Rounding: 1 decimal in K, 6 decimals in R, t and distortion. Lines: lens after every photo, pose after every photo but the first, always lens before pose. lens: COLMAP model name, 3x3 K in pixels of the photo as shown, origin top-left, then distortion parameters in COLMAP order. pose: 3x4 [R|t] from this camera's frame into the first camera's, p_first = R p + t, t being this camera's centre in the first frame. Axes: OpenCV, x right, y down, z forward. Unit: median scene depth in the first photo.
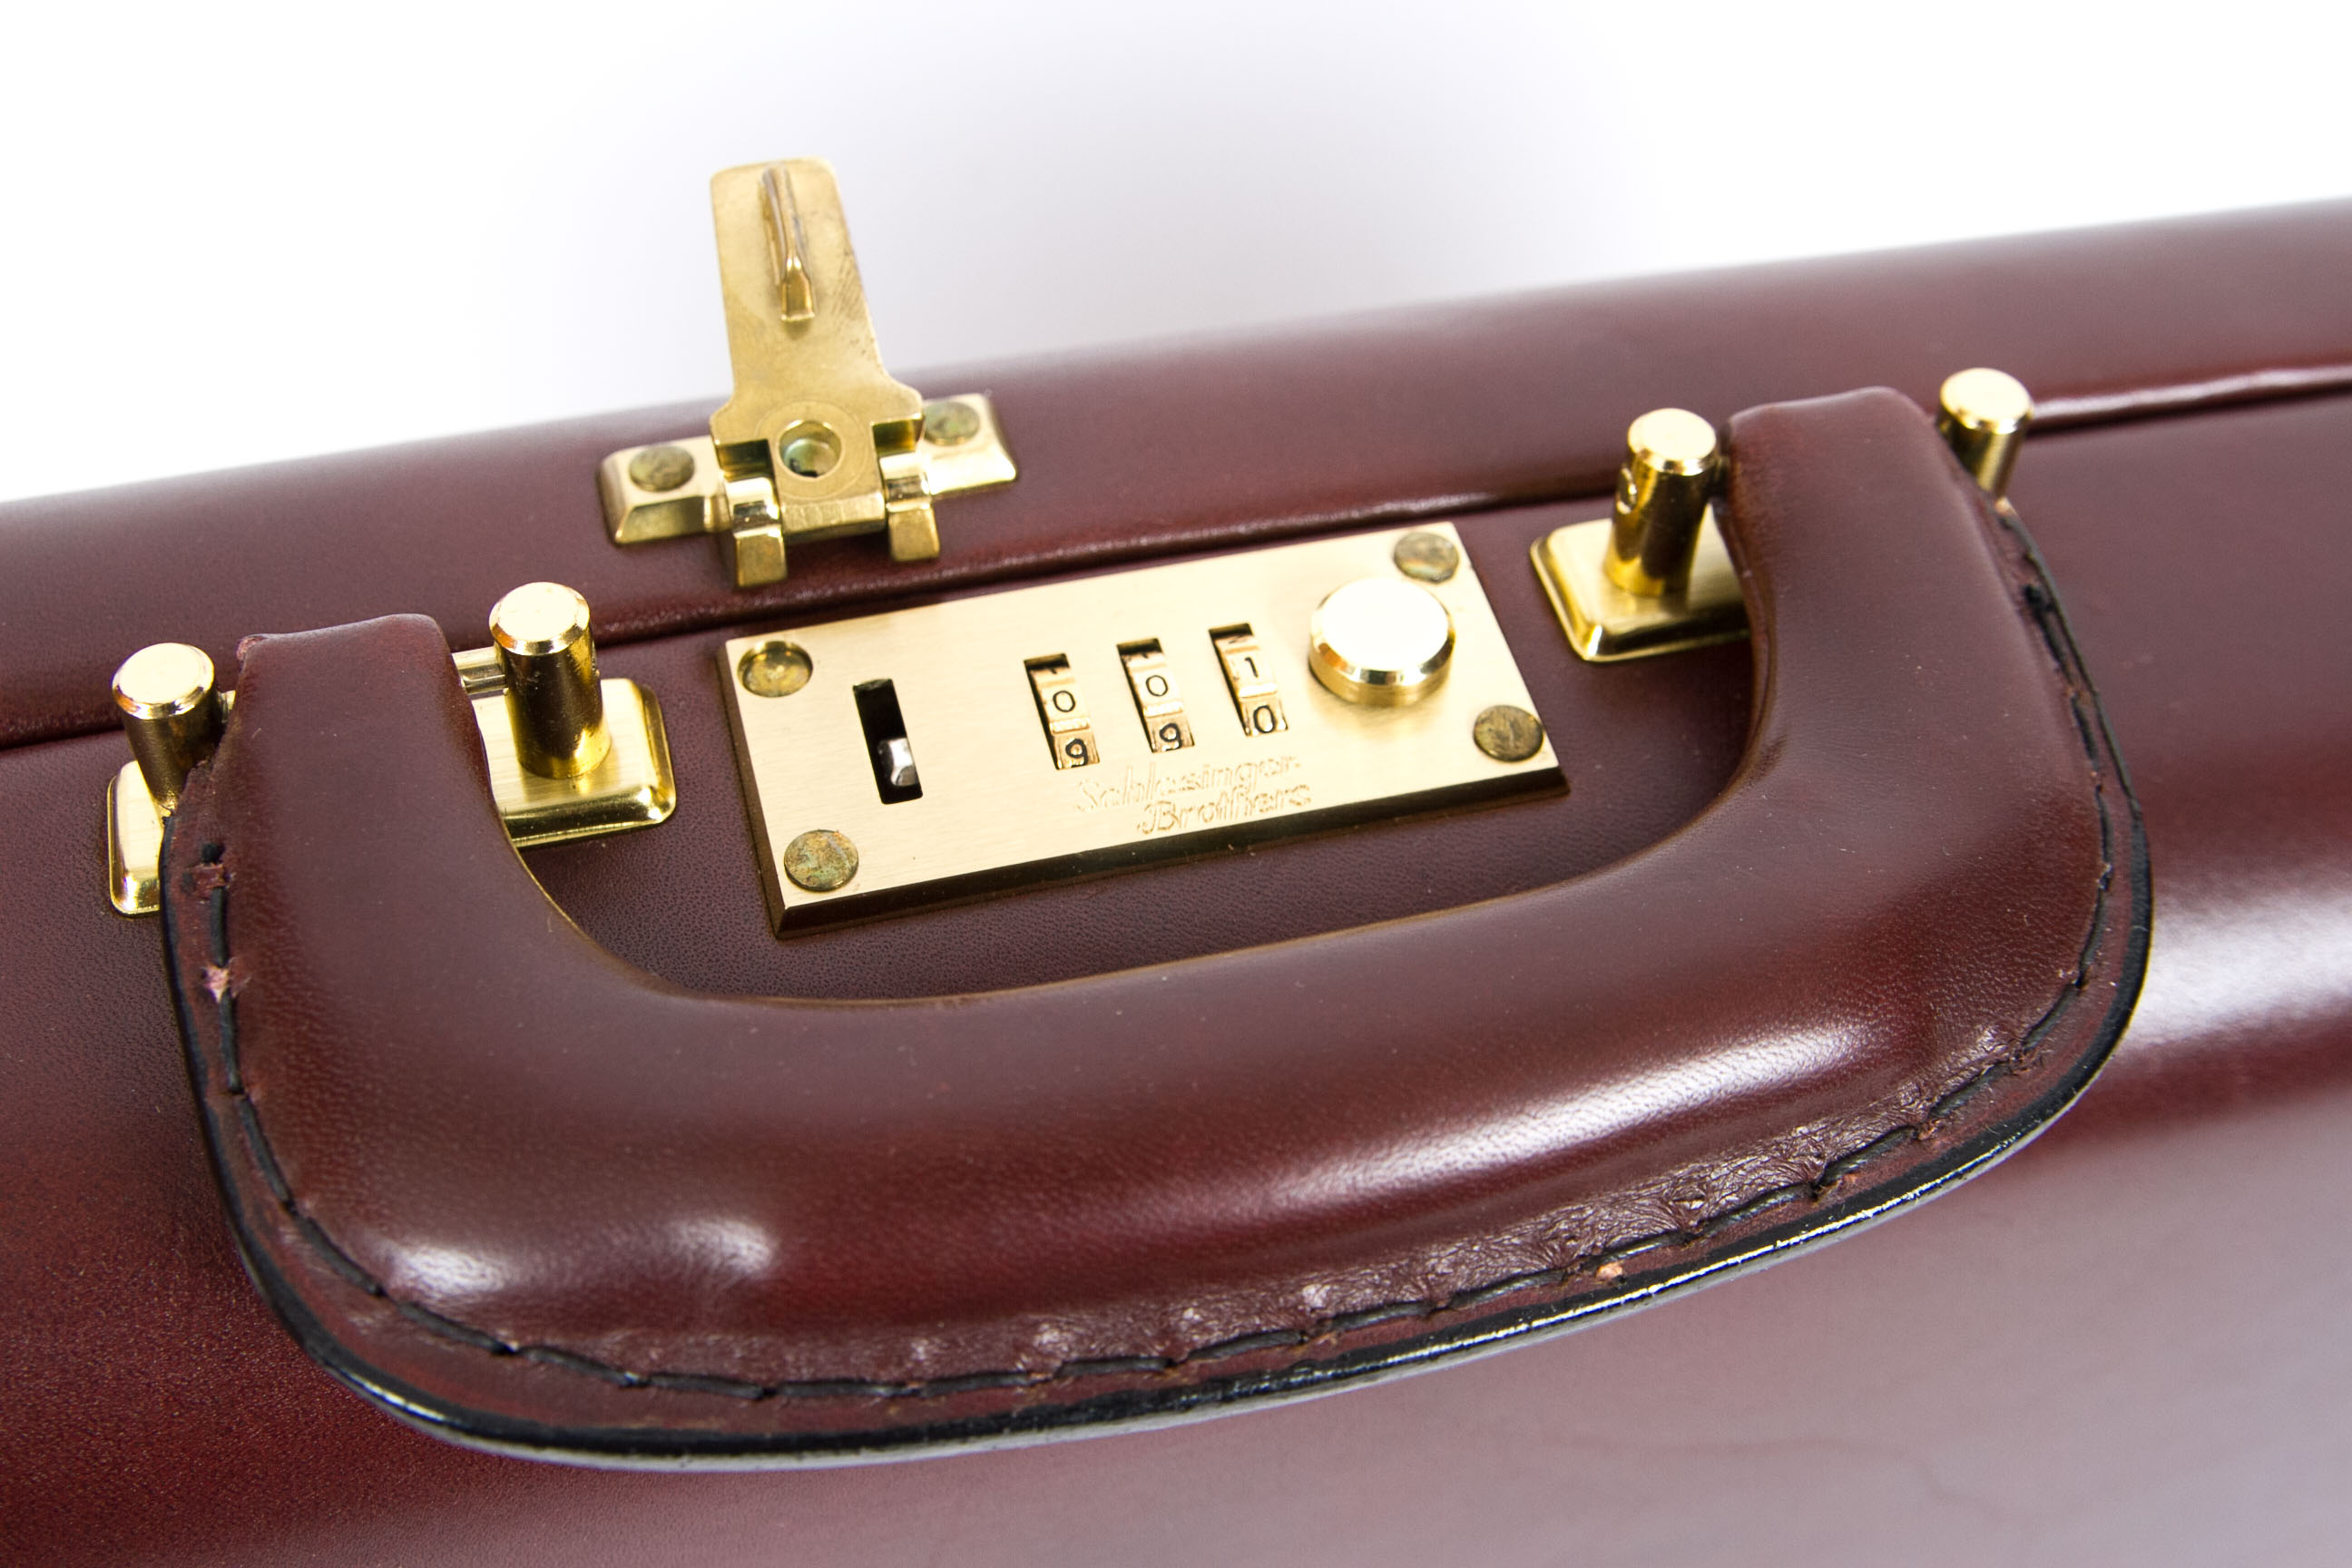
lens RADIAL K [[3021.1, 0, 1186.3], [0, 3021.1, 849.0], [0, 0, 1]] dist [-0.128246, 0.000000]
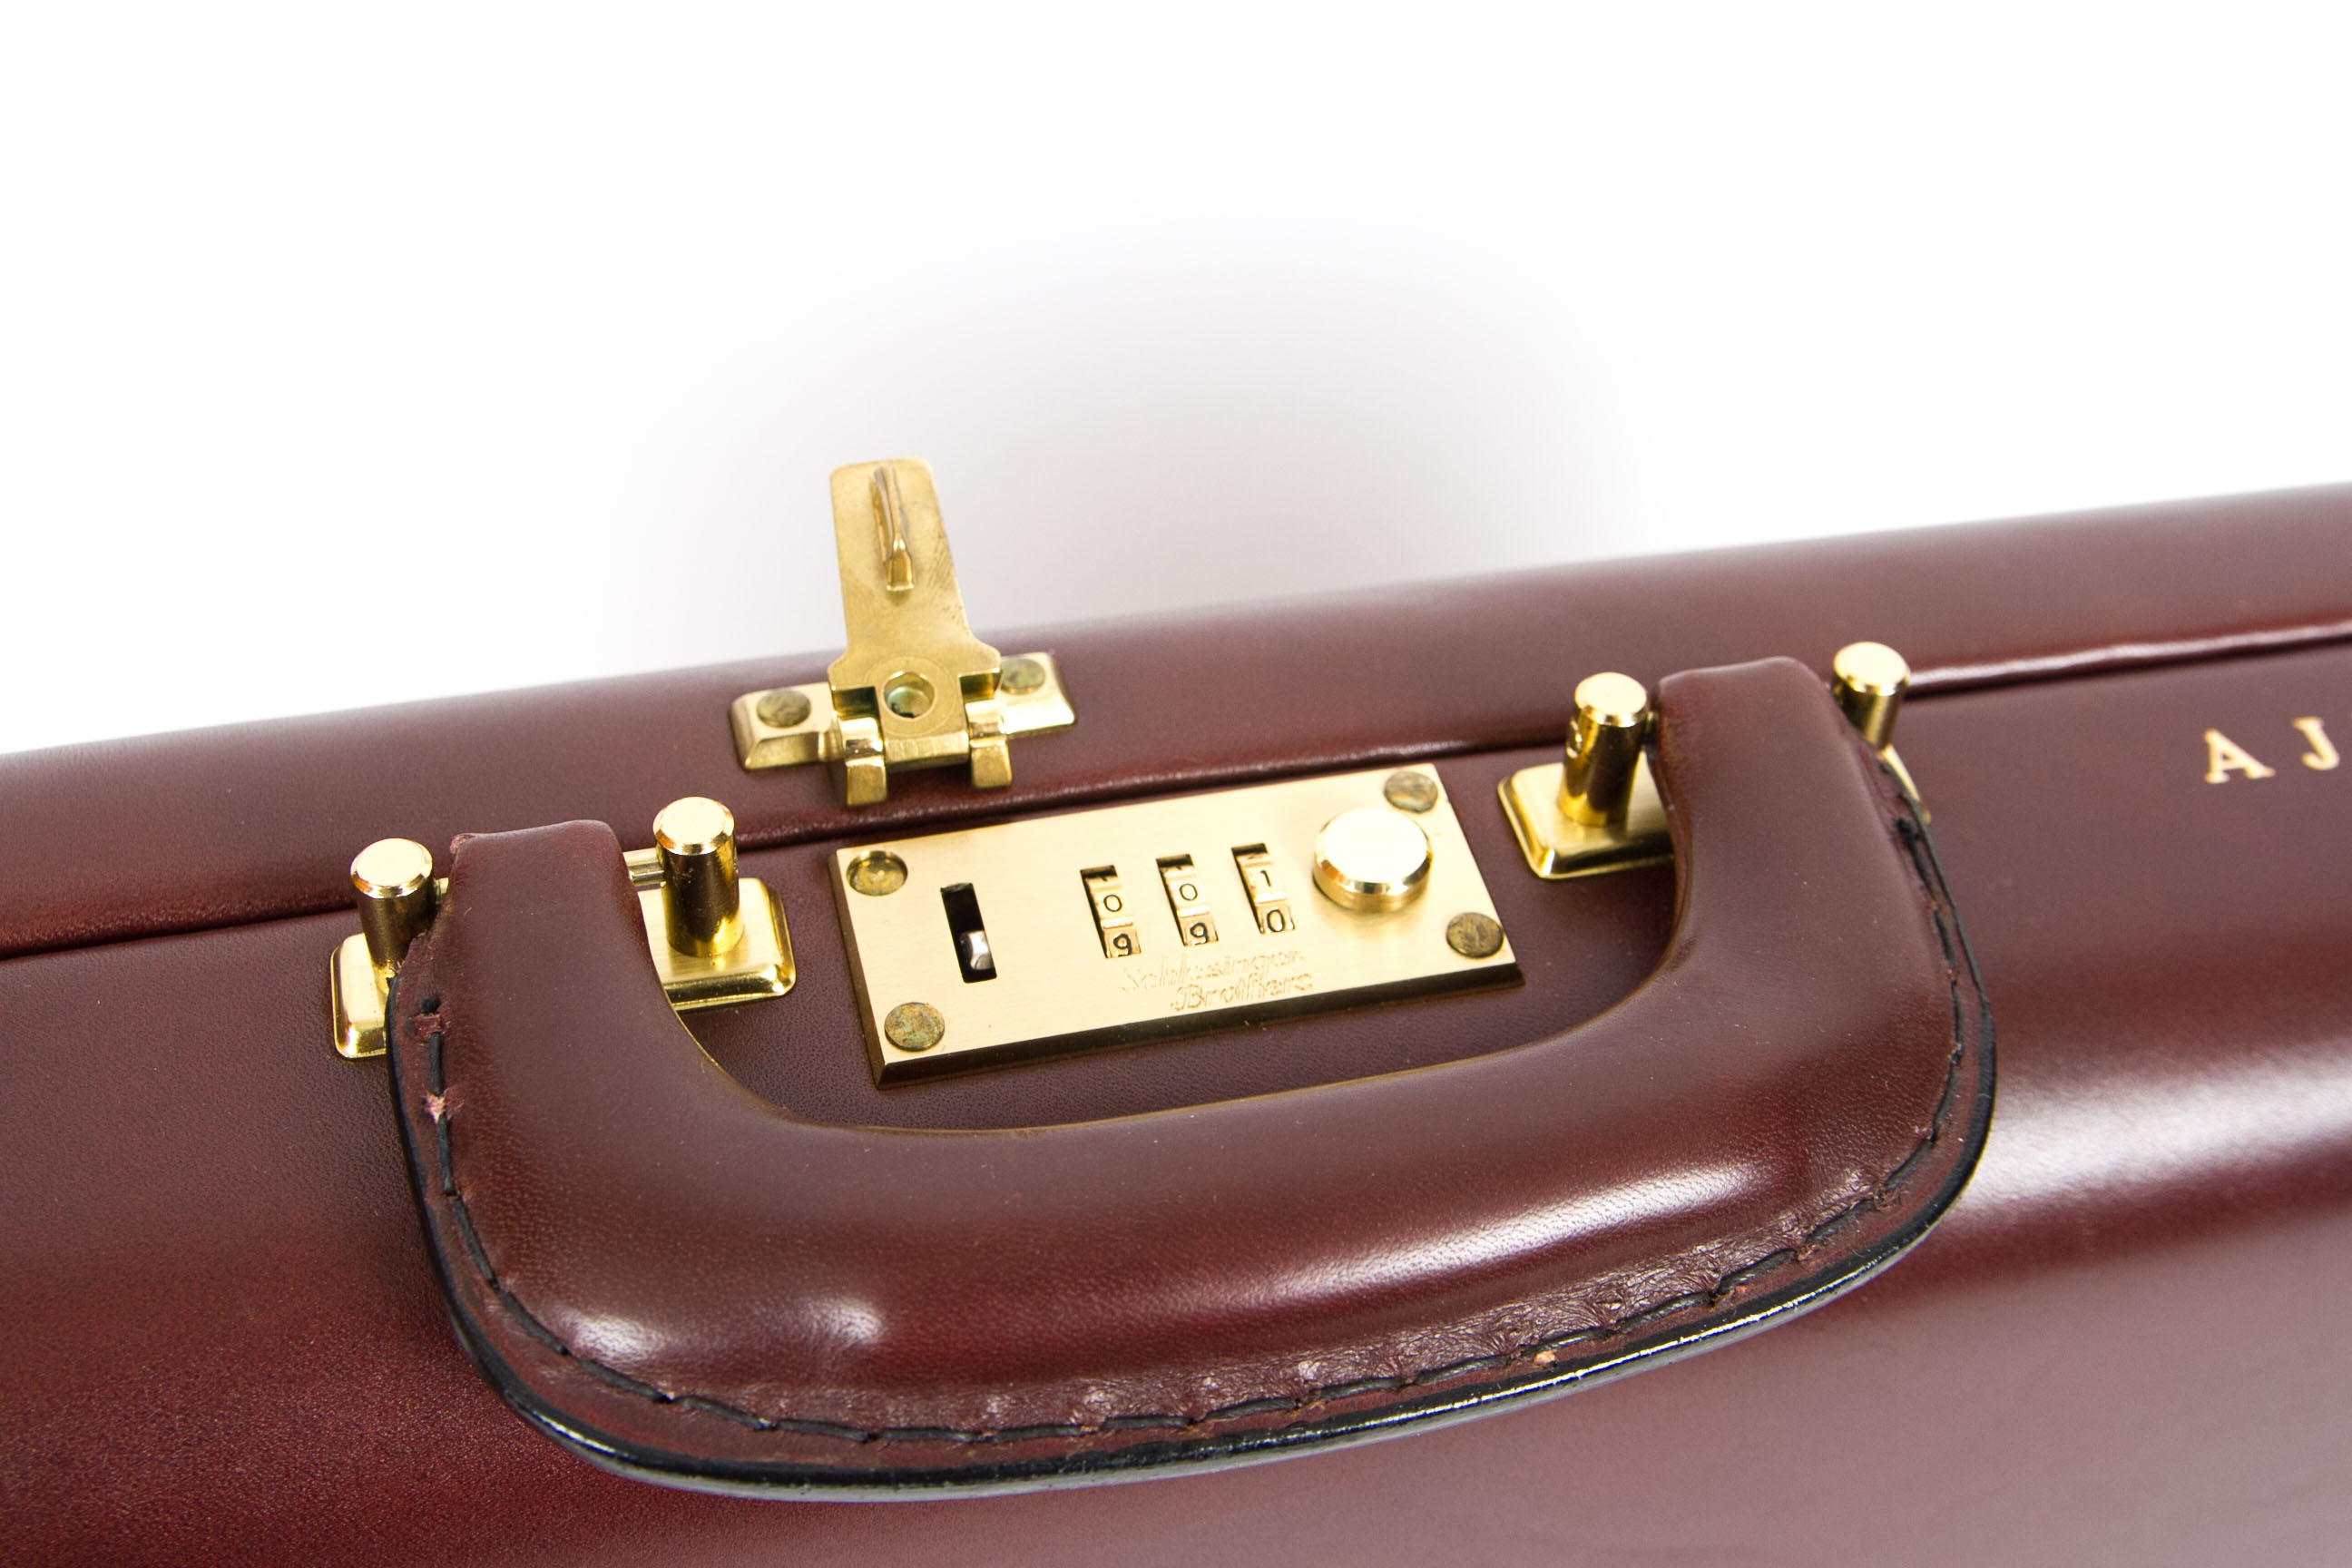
lens RADIAL K [[3021.1, 0, 1192.1], [0, 3021.1, 795.0], [0, 0, 1]] dist [-0.128246, 0.000000]
pose [[0.999857, 0.015702, -0.006297, -0.001233], [-0.016261, 0.994706, -0.101464, 0.032339], [0.004670, 0.101552, 0.994819, -0.232423]]
